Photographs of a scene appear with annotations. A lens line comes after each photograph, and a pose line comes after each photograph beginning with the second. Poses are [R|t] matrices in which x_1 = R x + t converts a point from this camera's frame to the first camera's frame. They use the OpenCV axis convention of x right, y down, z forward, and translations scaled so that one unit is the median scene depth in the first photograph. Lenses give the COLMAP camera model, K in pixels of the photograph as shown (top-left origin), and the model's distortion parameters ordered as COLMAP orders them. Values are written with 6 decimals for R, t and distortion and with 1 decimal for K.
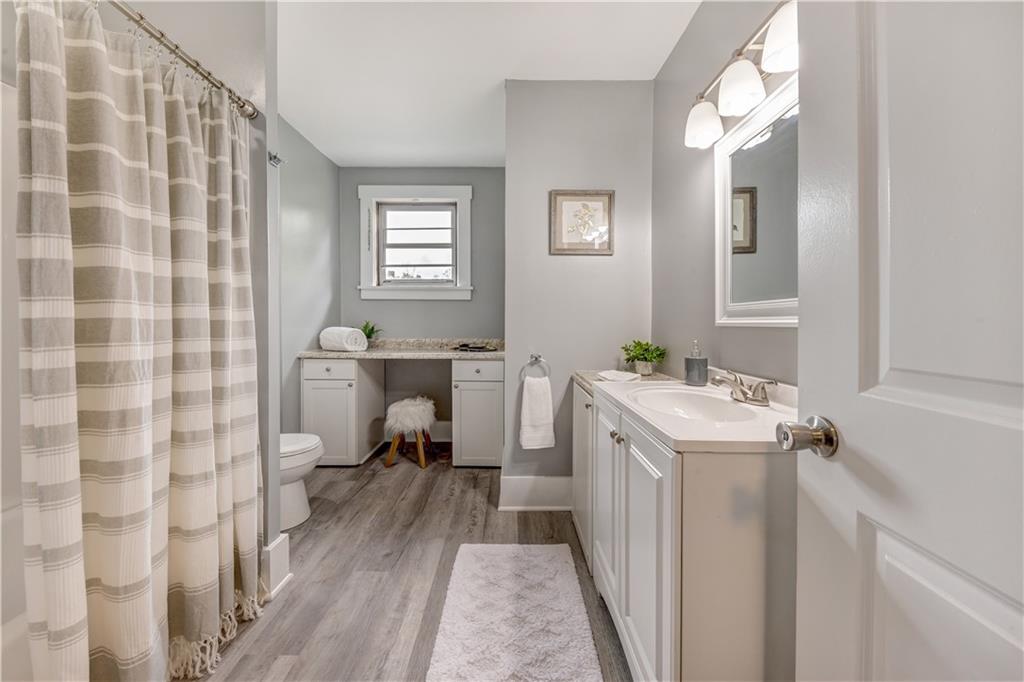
lens RADIAL K [[363.9, 0, 509.6], [0, 363.9, 329.0], [0, 0, 1]] dist [-0.000401, -0.000106]
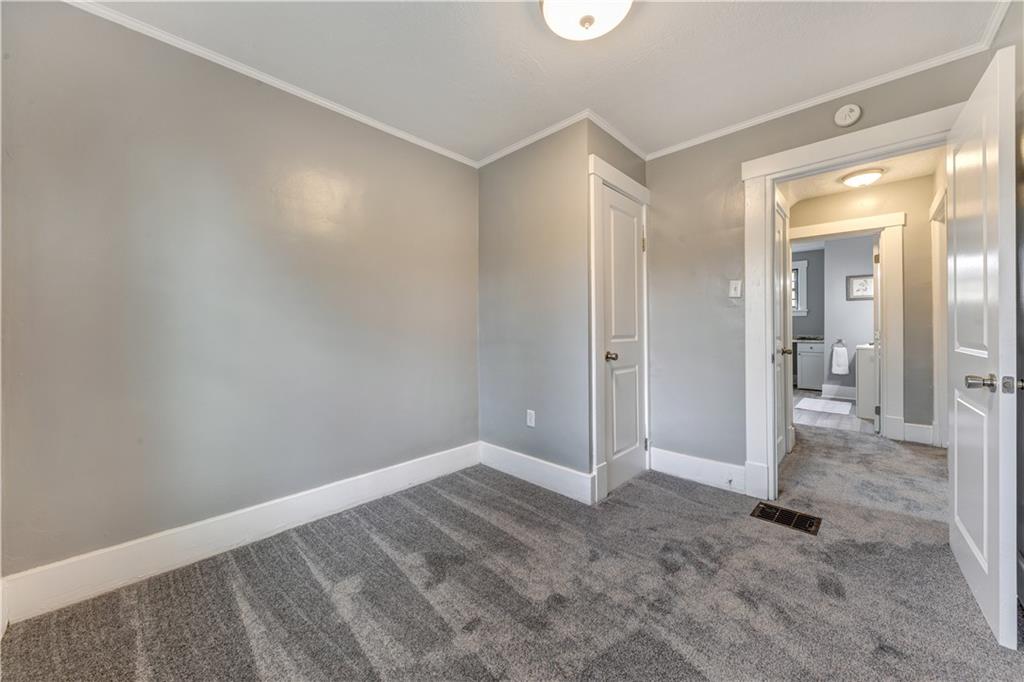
lens RADIAL K [[363.9, 0, 509.6], [0, 363.9, 329.0], [0, 0, 1]] dist [-0.000401, -0.000106]
pose [[0.709677, -0.003943, -0.704516, 0.229988], [0.000224, 0.999986, -0.005371, 0.011469], [0.704527, 0.003654, 0.709667, -2.529637]]
